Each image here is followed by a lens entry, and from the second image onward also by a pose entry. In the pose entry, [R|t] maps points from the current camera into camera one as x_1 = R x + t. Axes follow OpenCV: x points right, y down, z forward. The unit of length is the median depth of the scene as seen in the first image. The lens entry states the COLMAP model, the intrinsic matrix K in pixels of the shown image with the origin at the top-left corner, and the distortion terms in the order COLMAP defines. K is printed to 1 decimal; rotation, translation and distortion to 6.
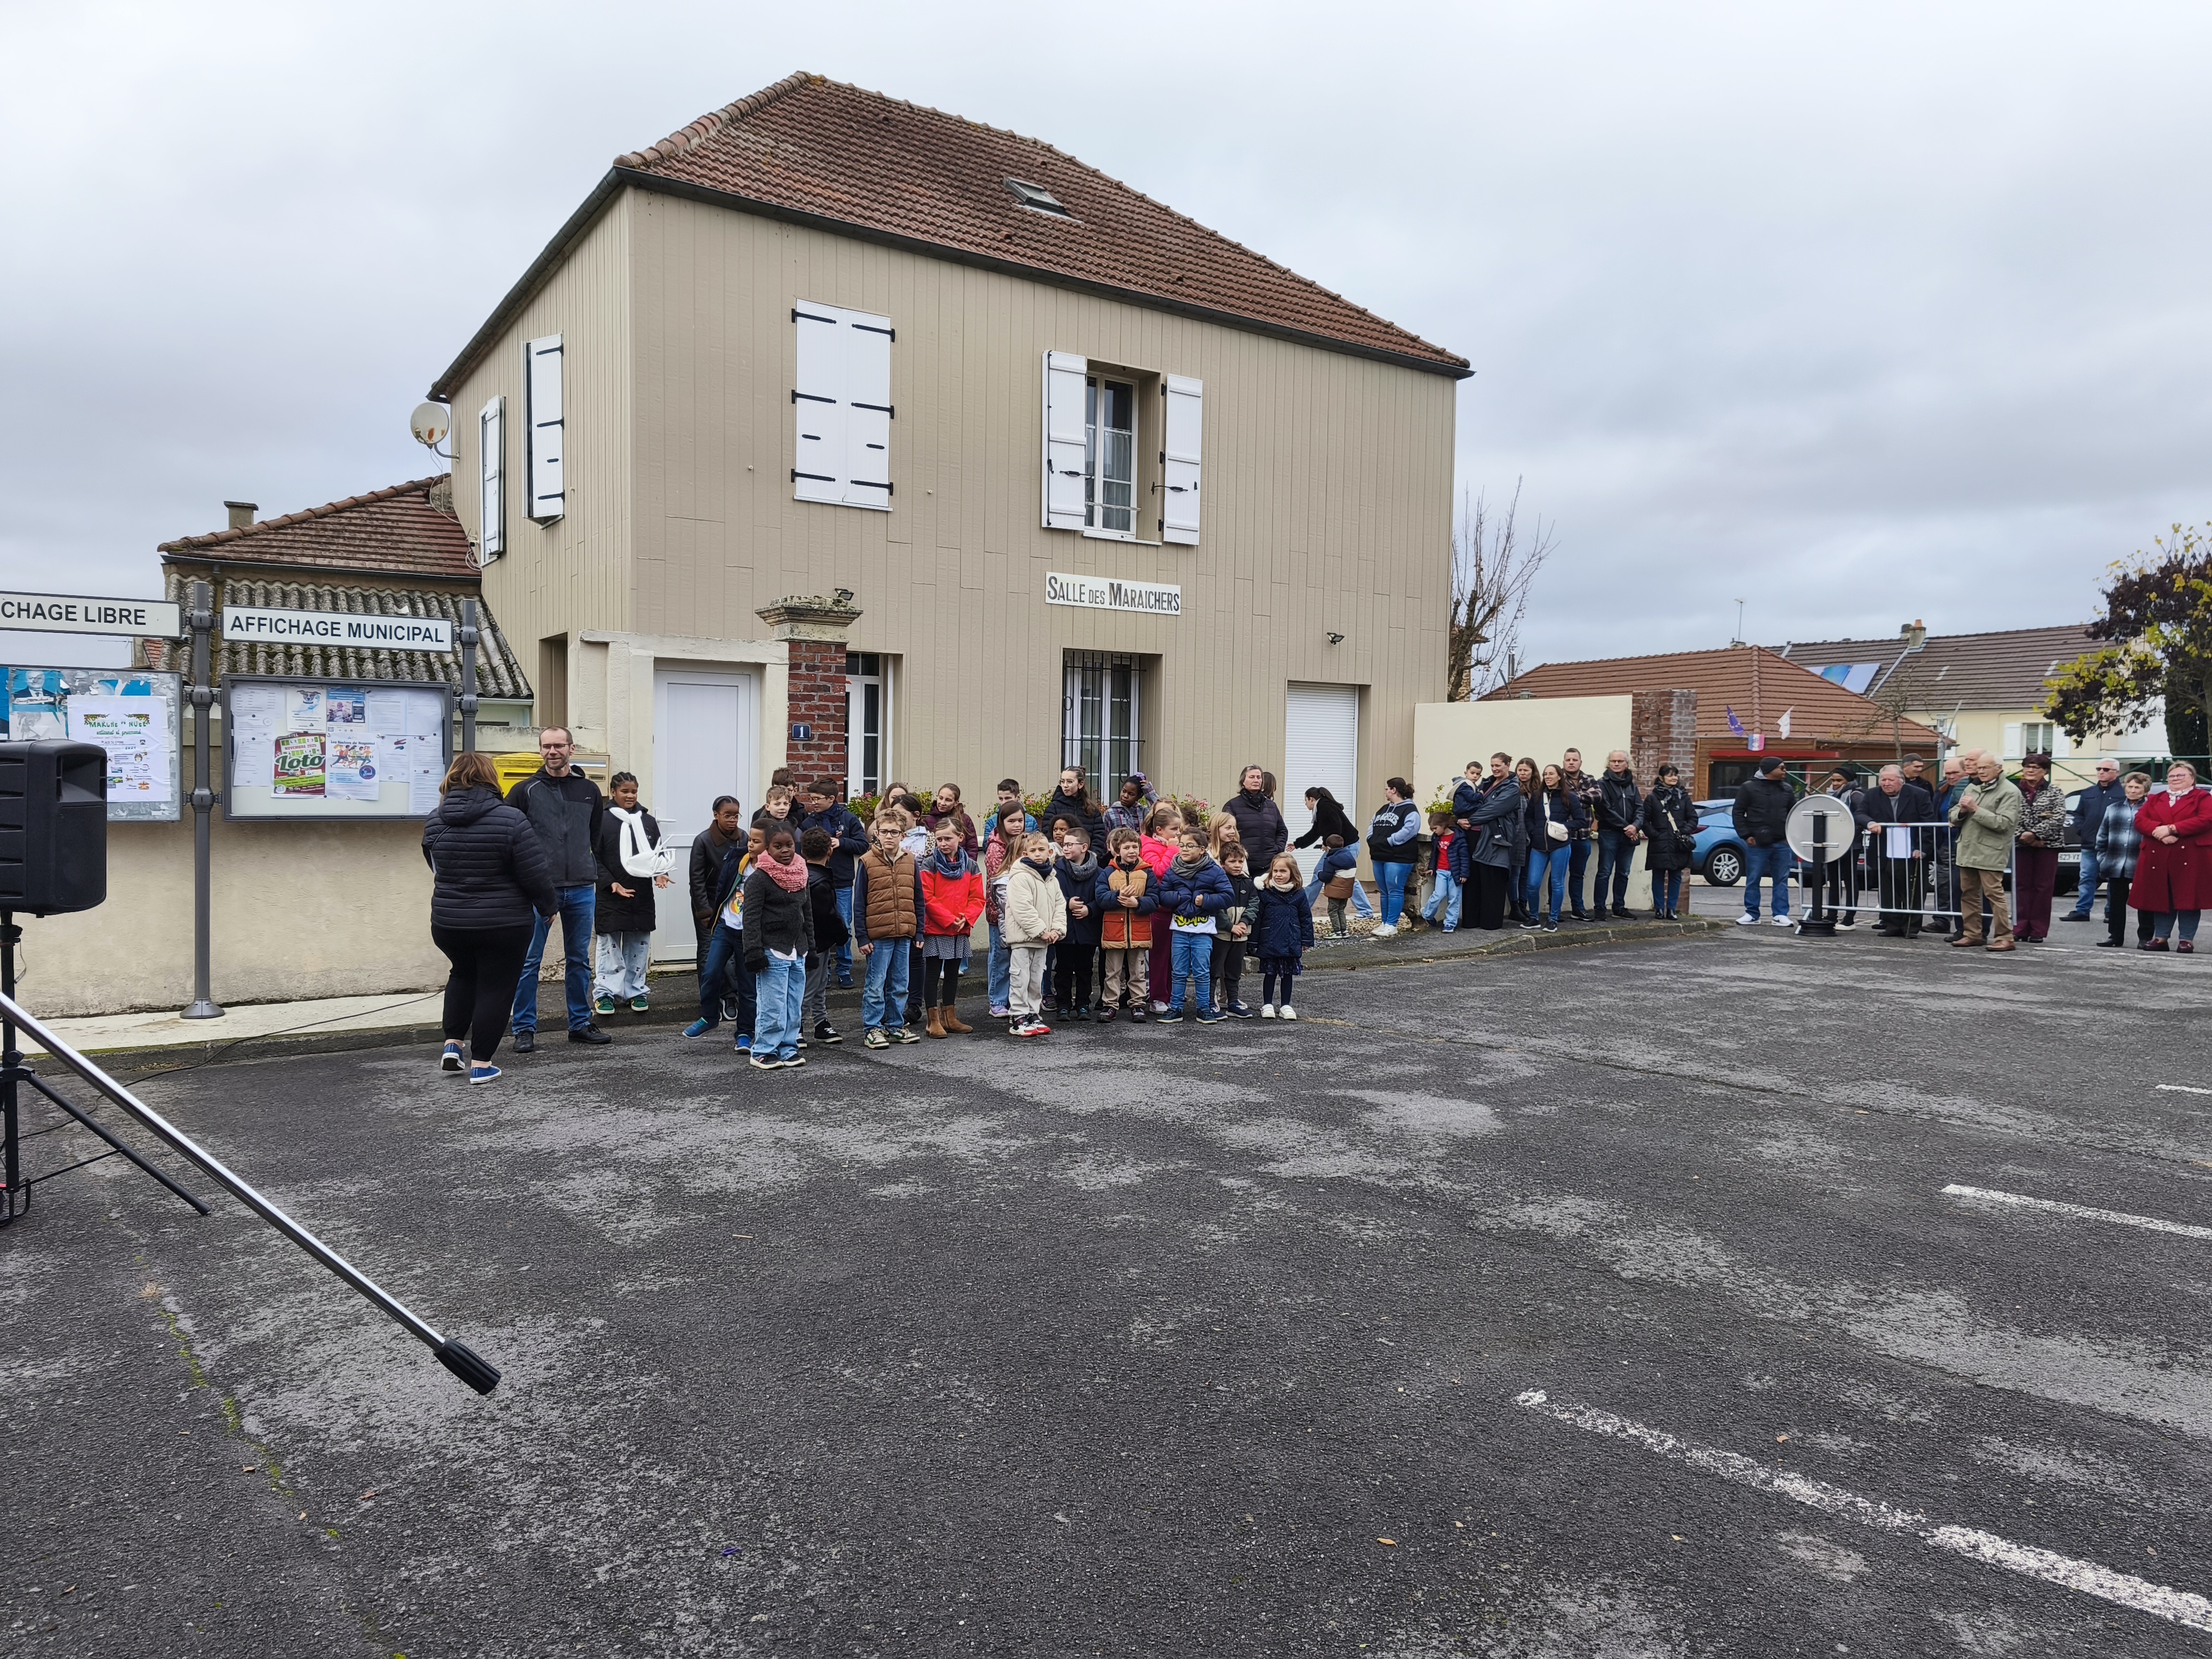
lens RADIAL K [[1467.2, 0, 1108.1], [0, 1467.2, 812.1], [0, 0, 1]] dist [0.035716, -0.000404]
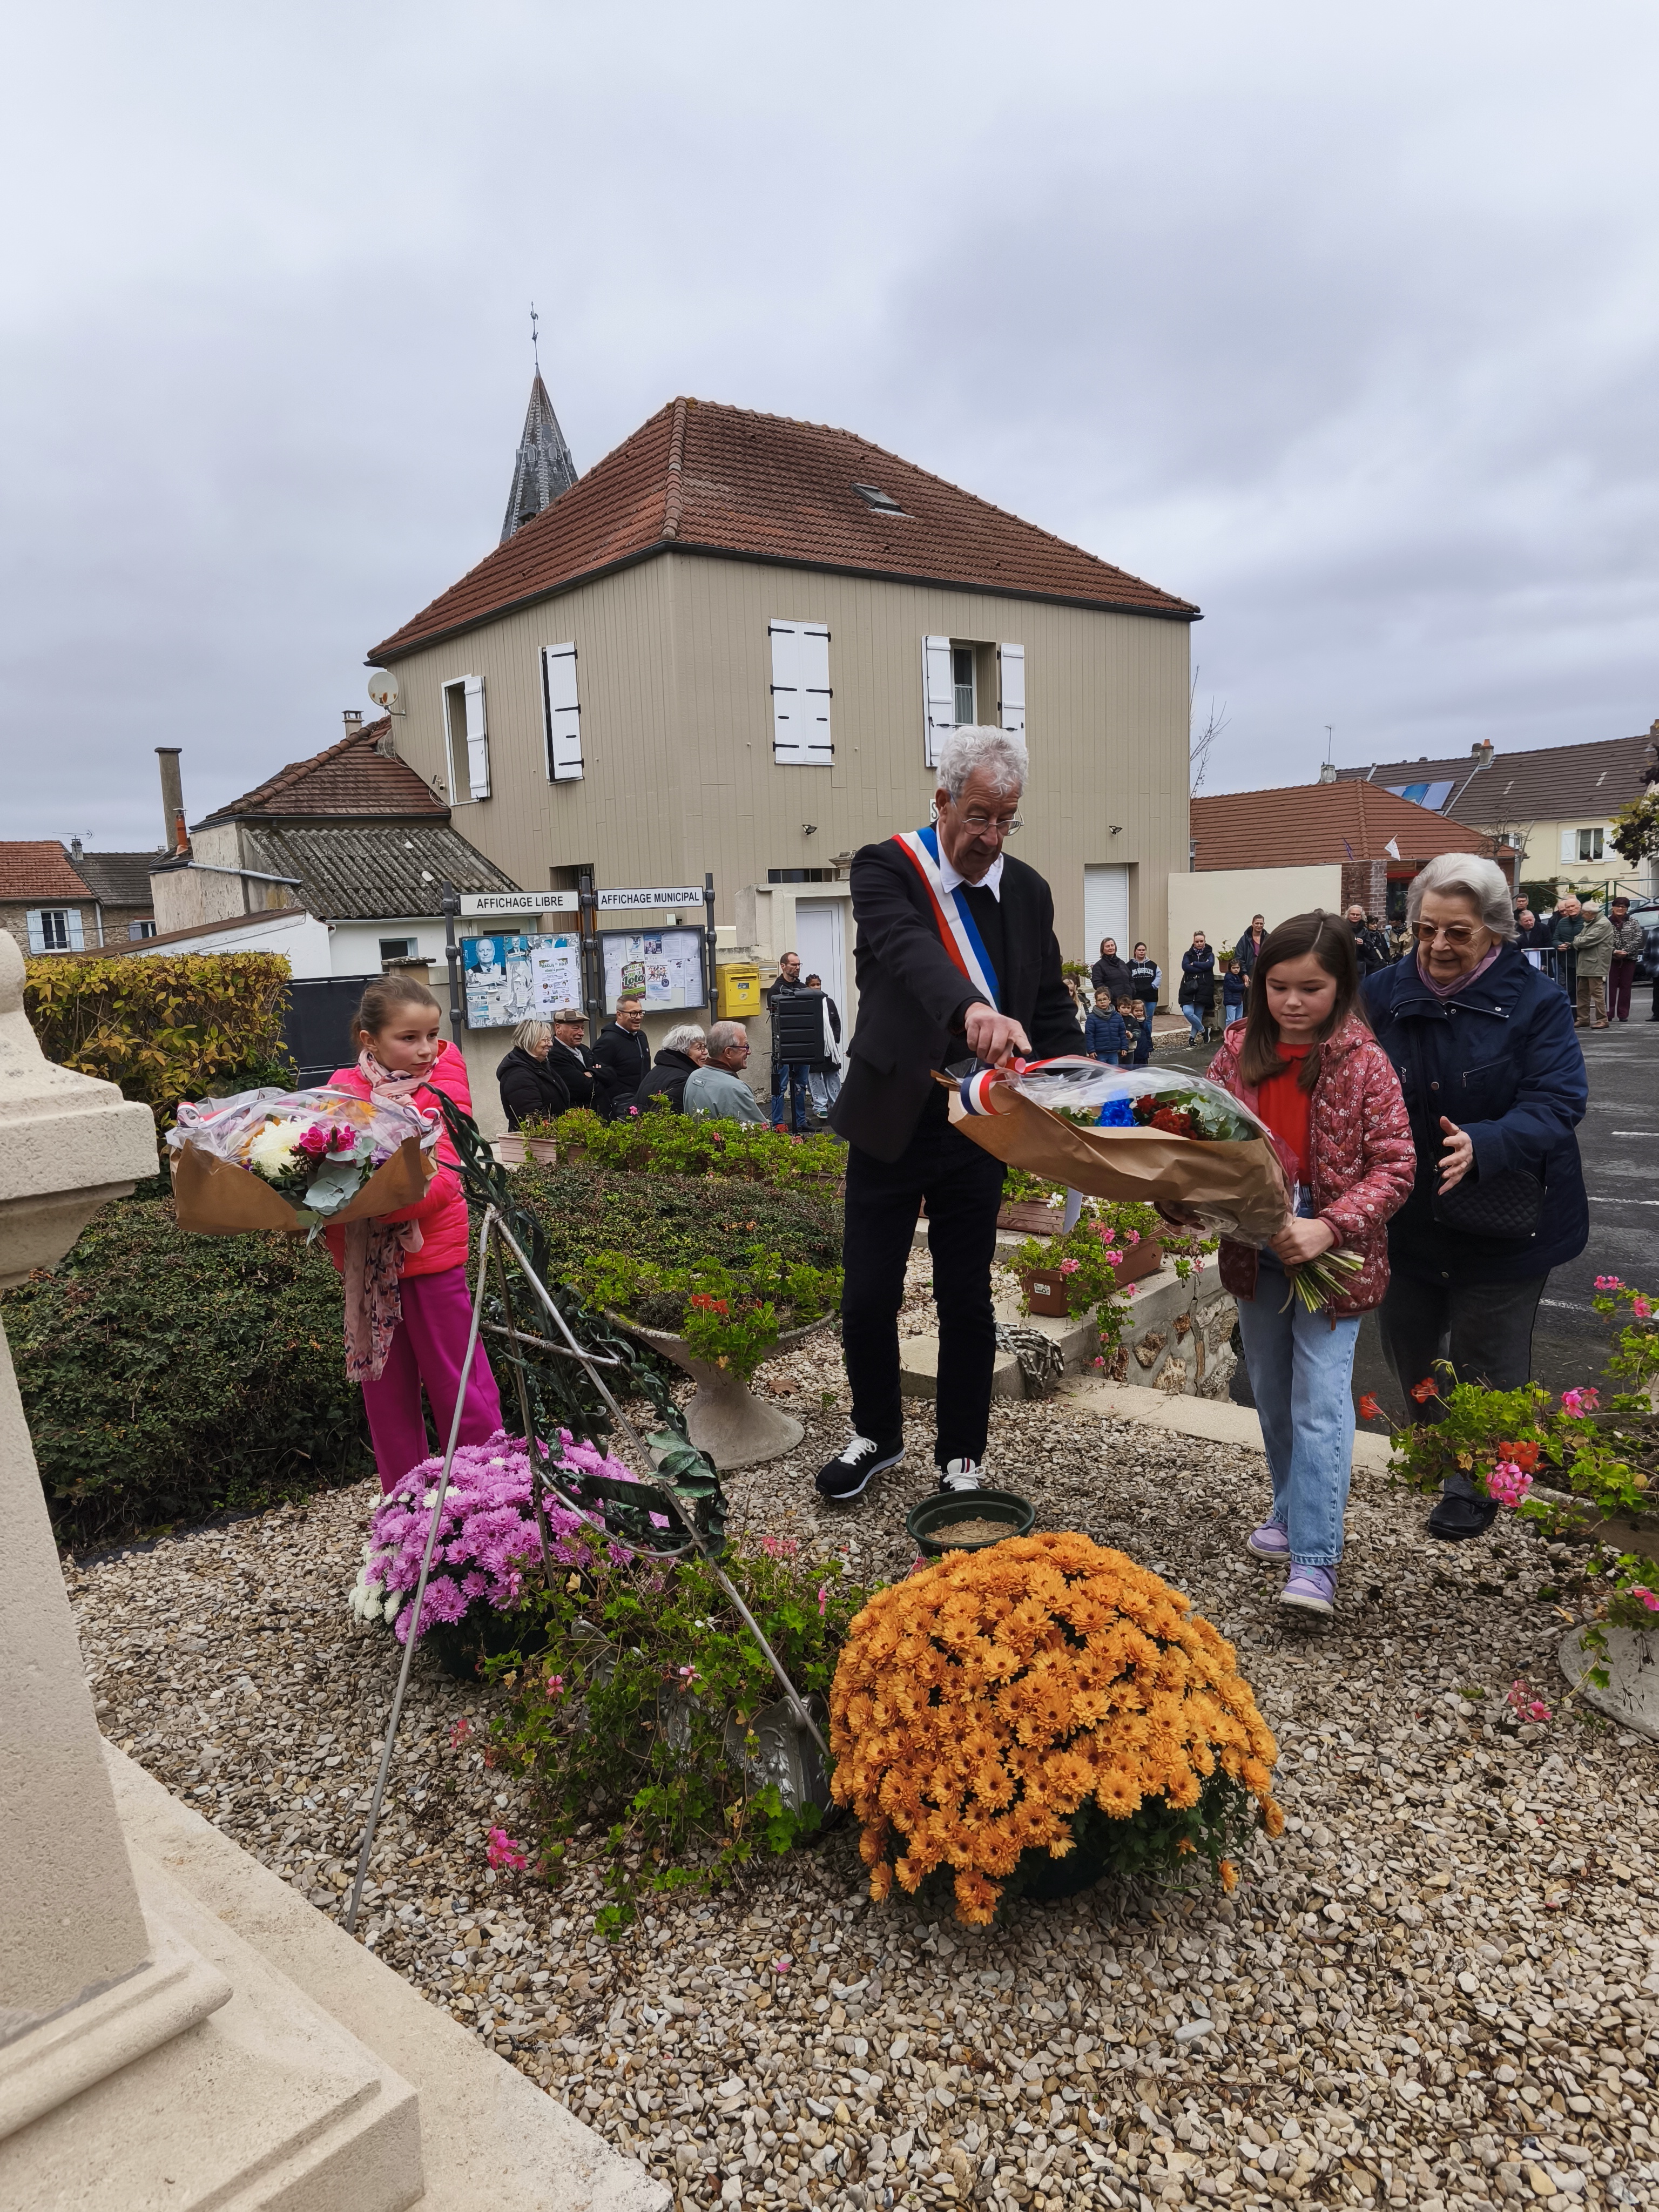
lens RADIAL K [[1452.2, 0, 820.4], [0, 1452.2, 1091.0], [0, 0, 1]] dist [0.058124, -0.040891]
pose [[0.994707, -0.066172, 0.078614, -0.263035], [0.058195, 0.993309, 0.099756, -0.033488], [-0.084689, -0.094653, 0.991901, -0.361909]]
